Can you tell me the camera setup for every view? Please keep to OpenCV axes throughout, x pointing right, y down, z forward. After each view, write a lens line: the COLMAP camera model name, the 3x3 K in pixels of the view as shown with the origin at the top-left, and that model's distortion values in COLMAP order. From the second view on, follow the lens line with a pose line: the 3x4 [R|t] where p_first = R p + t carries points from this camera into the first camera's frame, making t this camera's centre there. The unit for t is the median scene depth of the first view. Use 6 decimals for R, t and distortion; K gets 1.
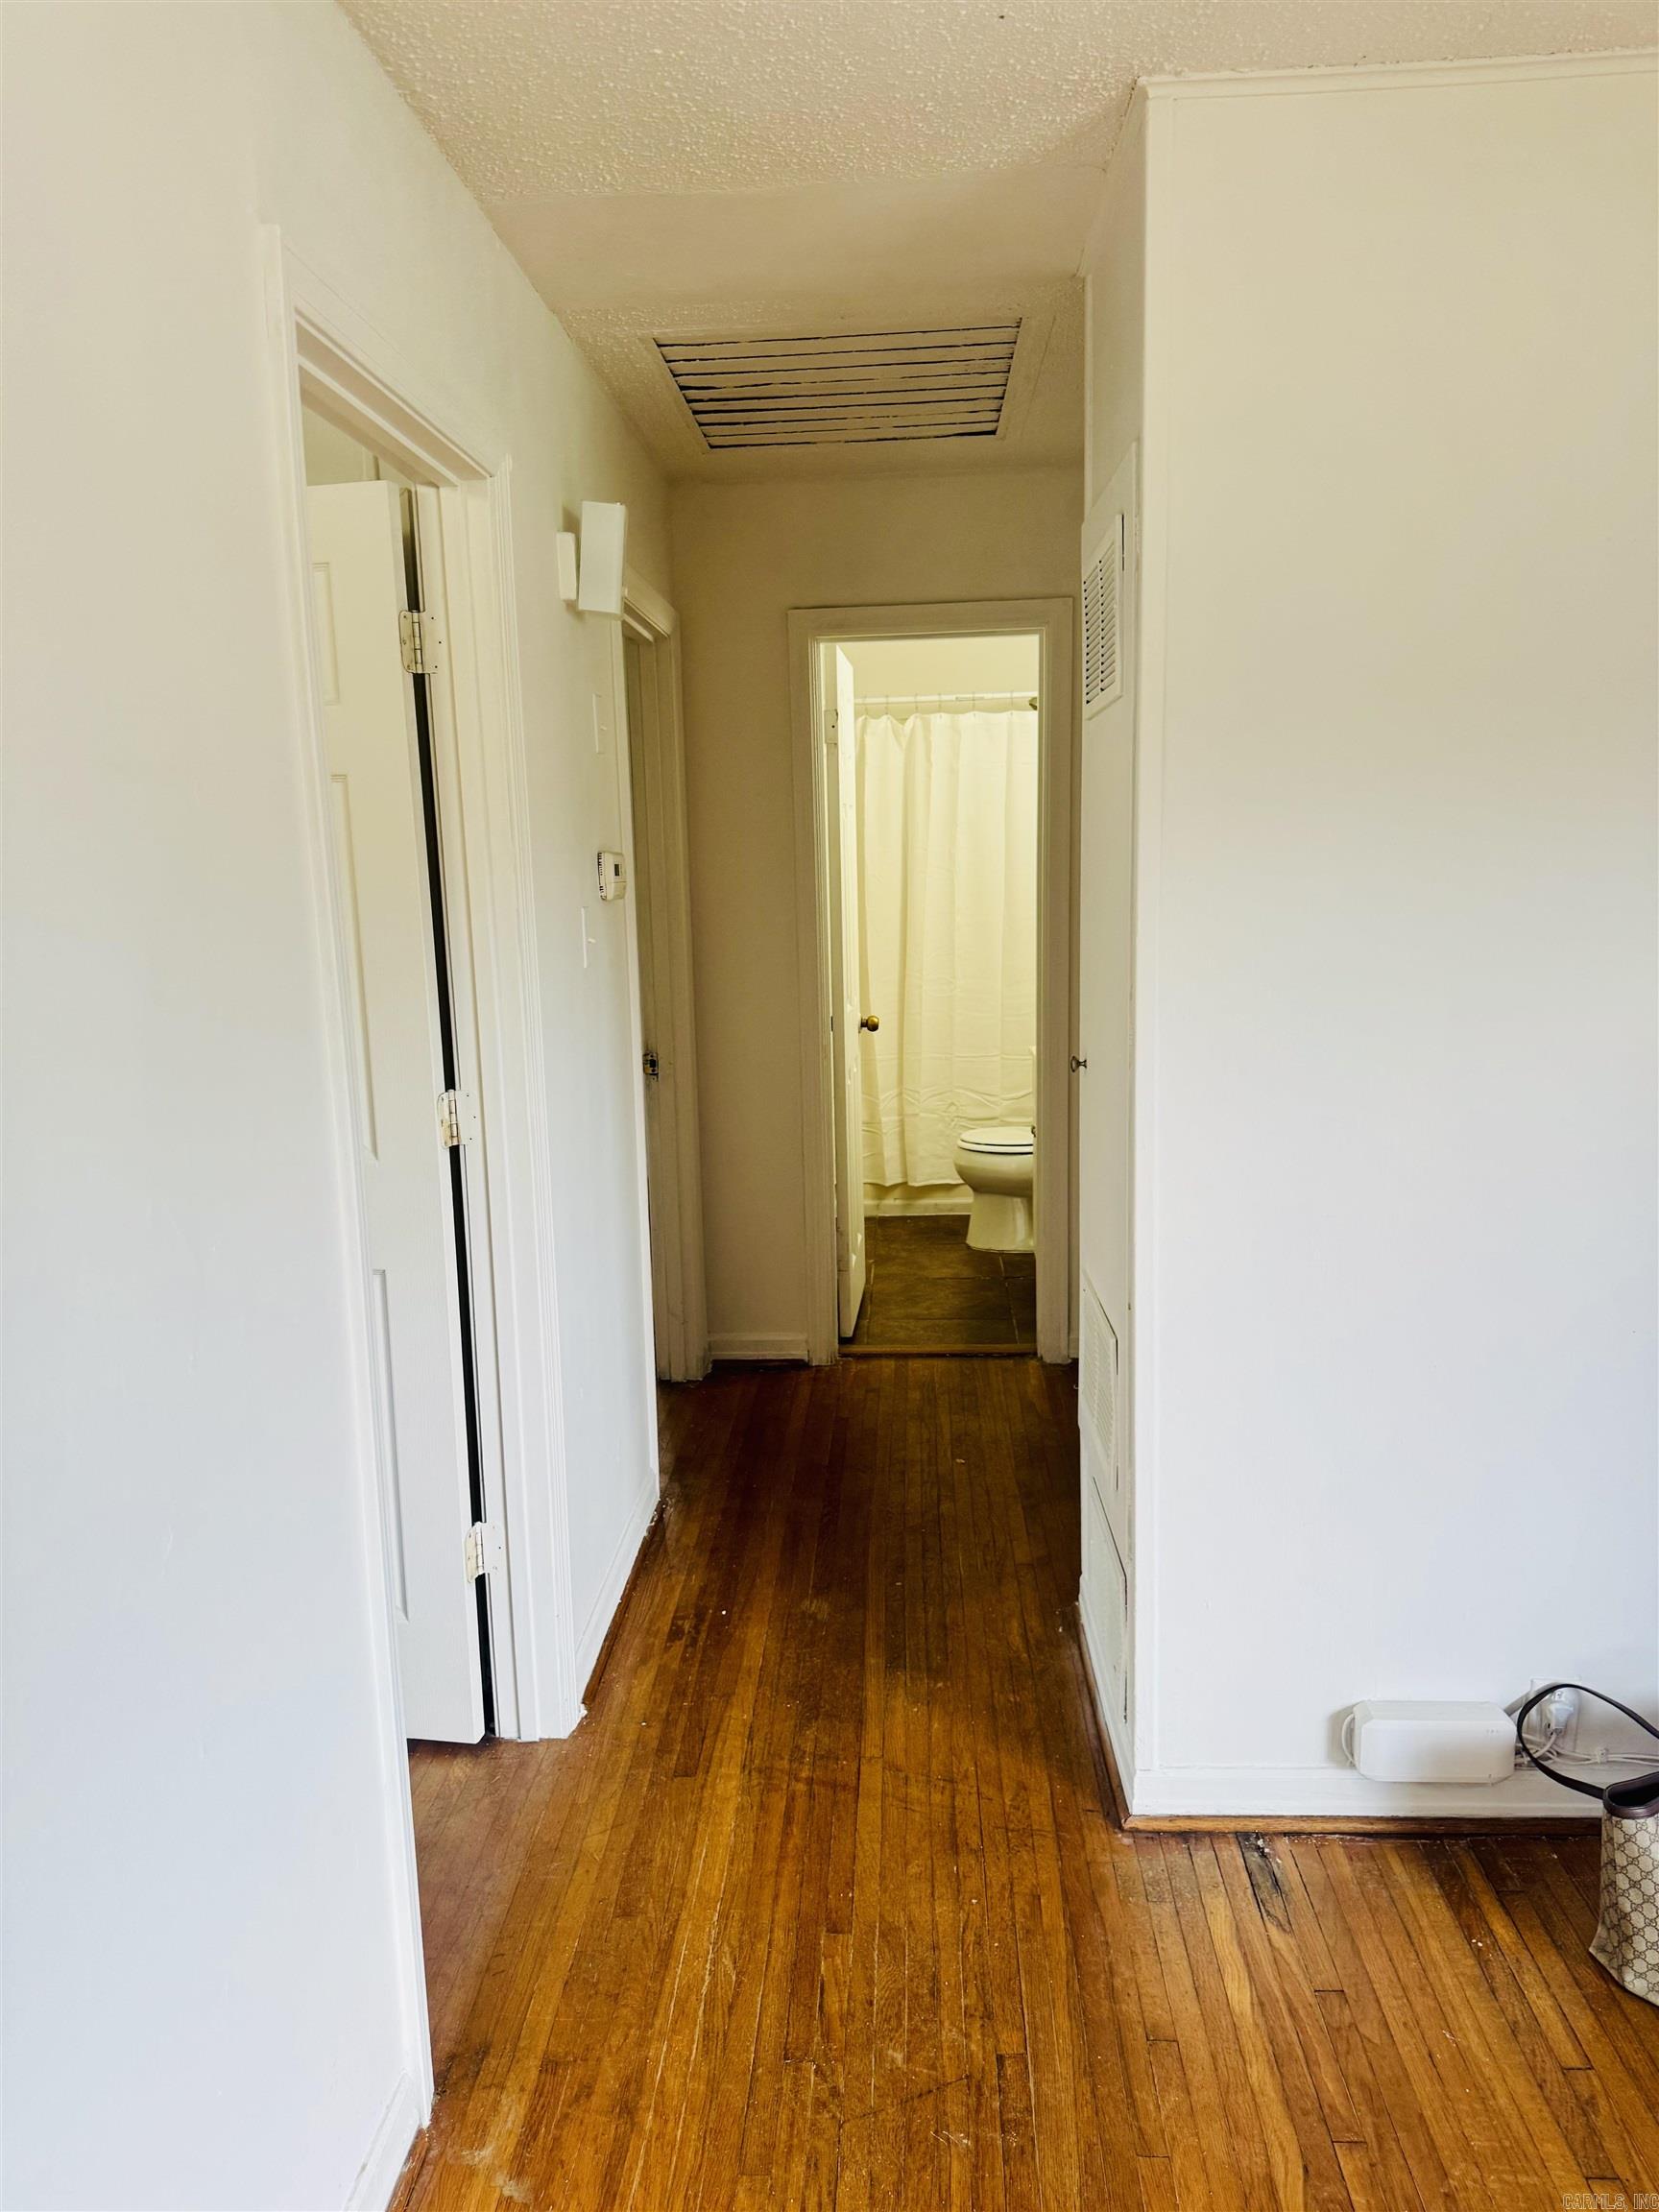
lens RADIAL K [[1564.3, 0, 837.7], [0, 1564.3, 1104.0], [0, 0, 1]] dist [0.101006, 0.000960]
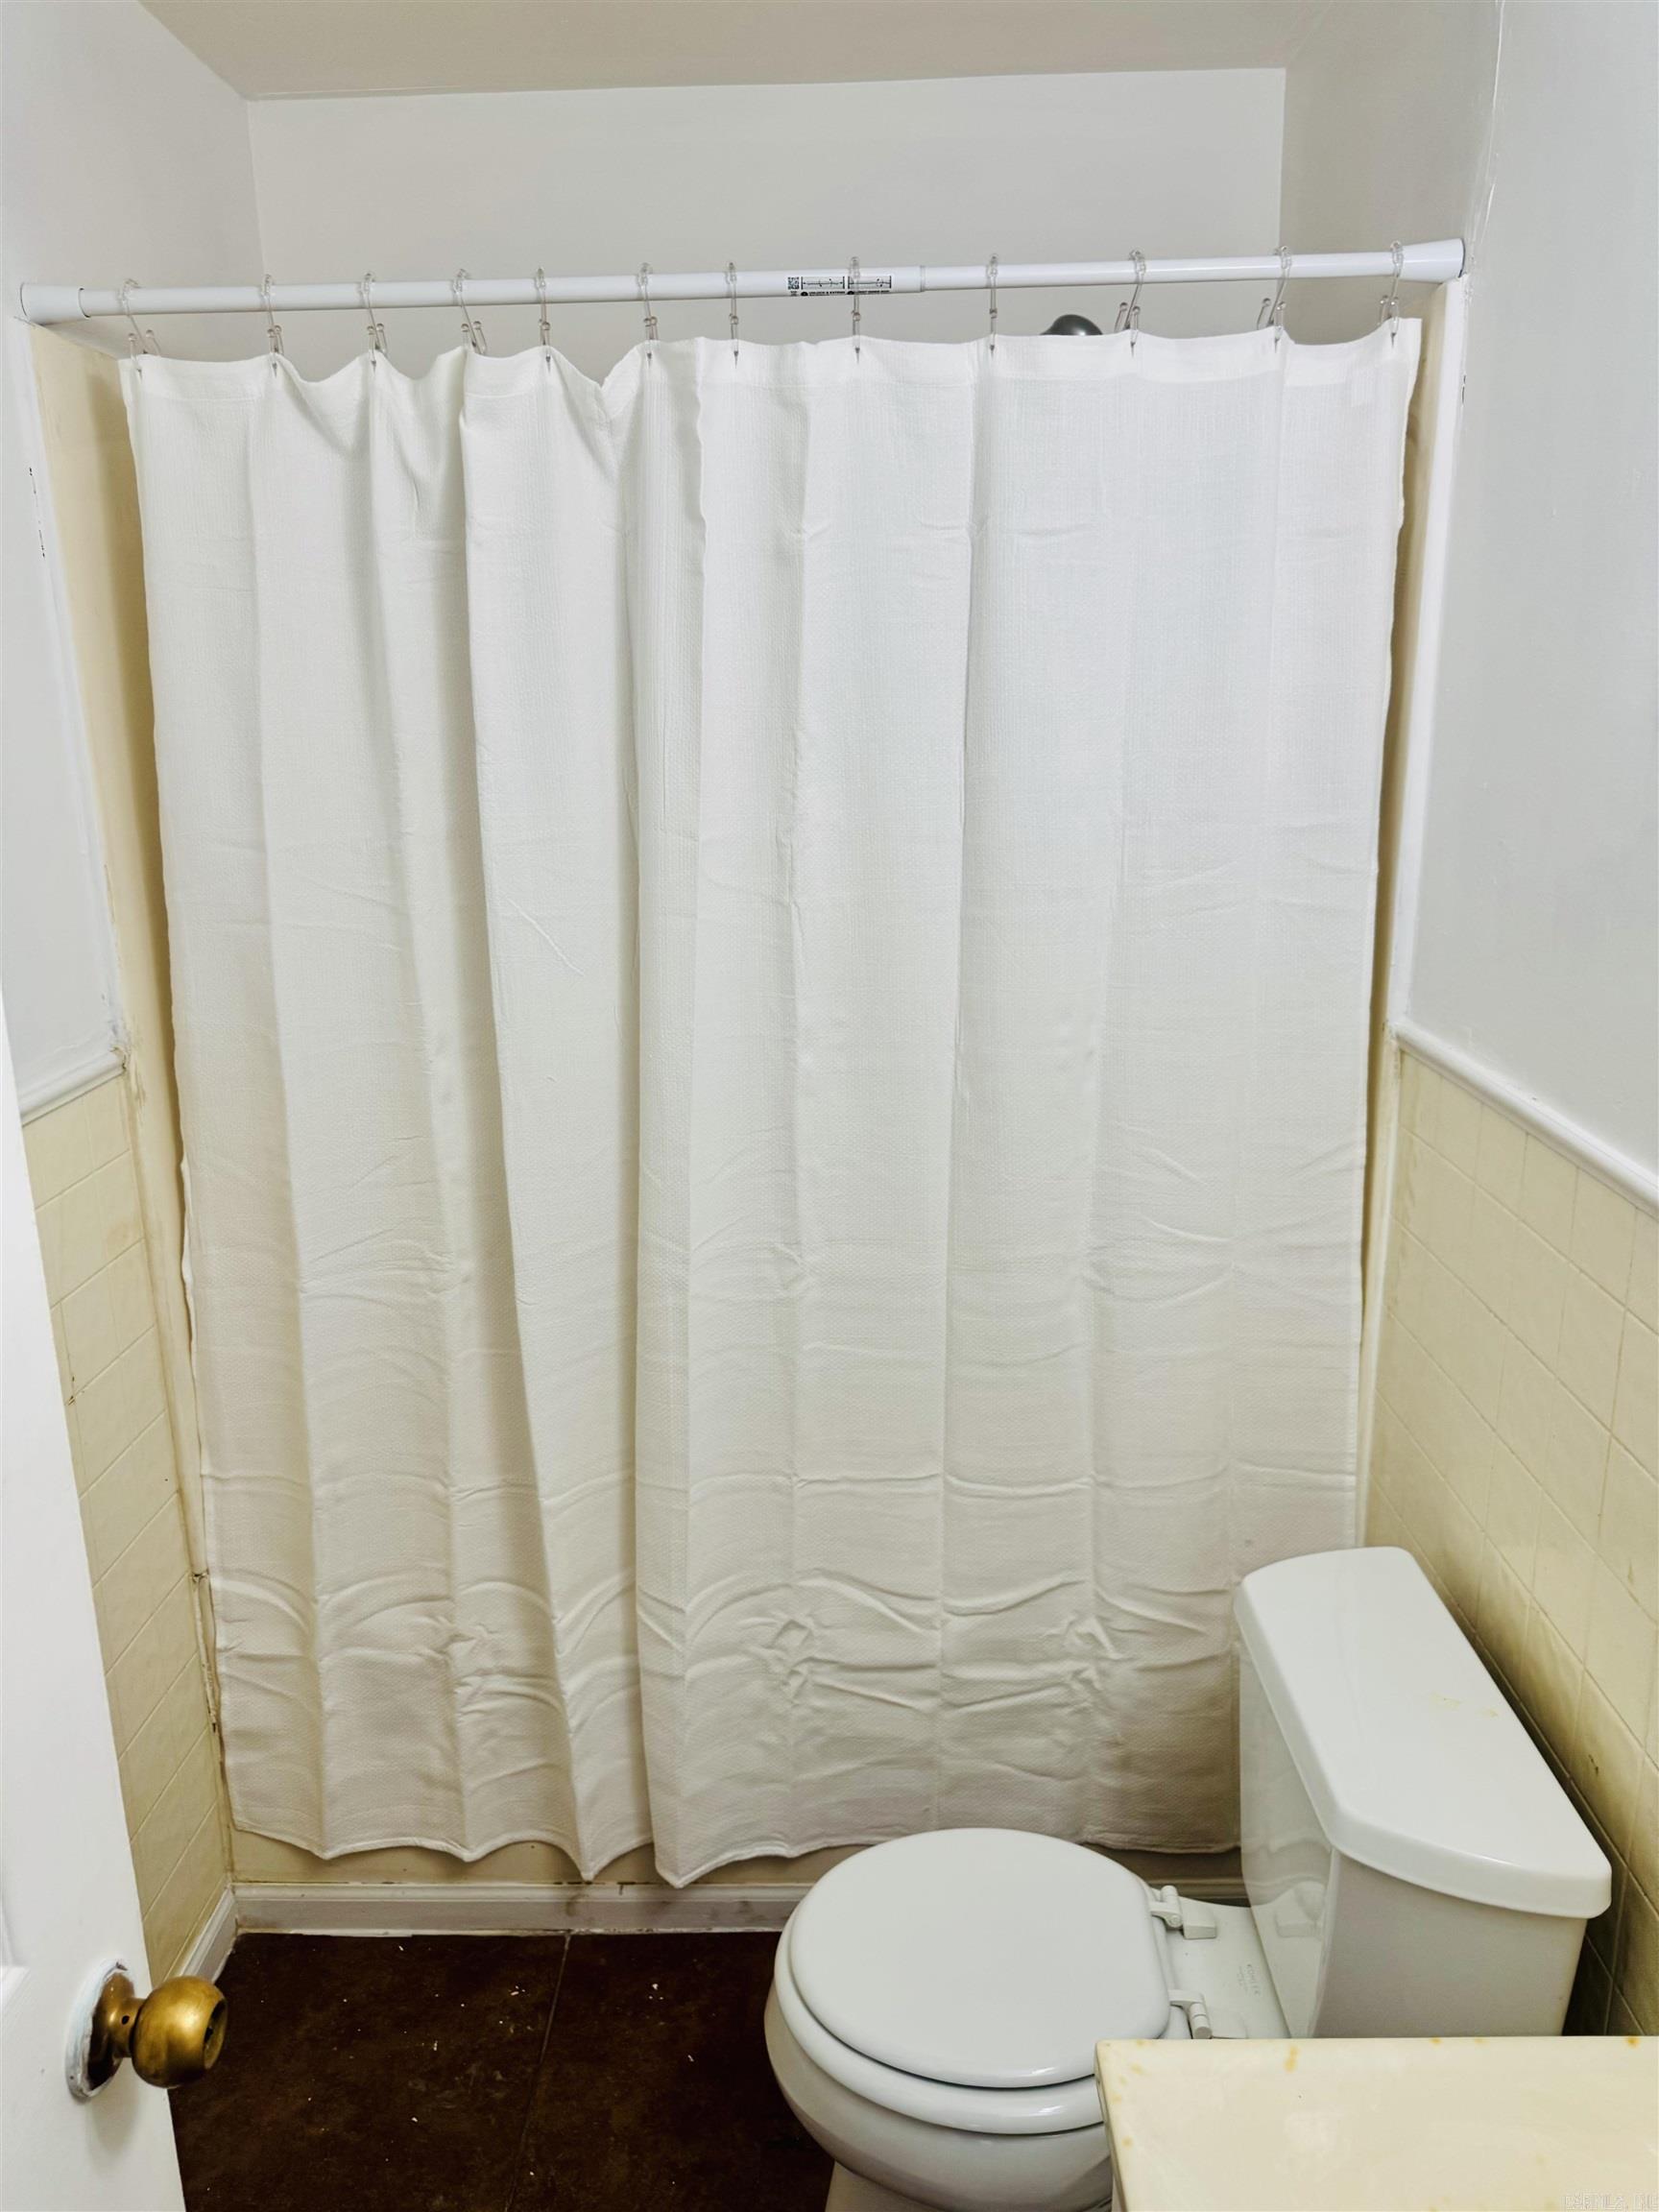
lens RADIAL K [[1564.3, 0, 844.4], [0, 1564.3, 1089.3], [0, 0, 1]] dist [0.101006, 0.000960]
pose [[0.995336, -0.011130, 0.095824, 0.056006], [0.005871, 0.998470, 0.054992, -0.132092], [-0.096289, -0.054173, 0.993878, 0.710090]]
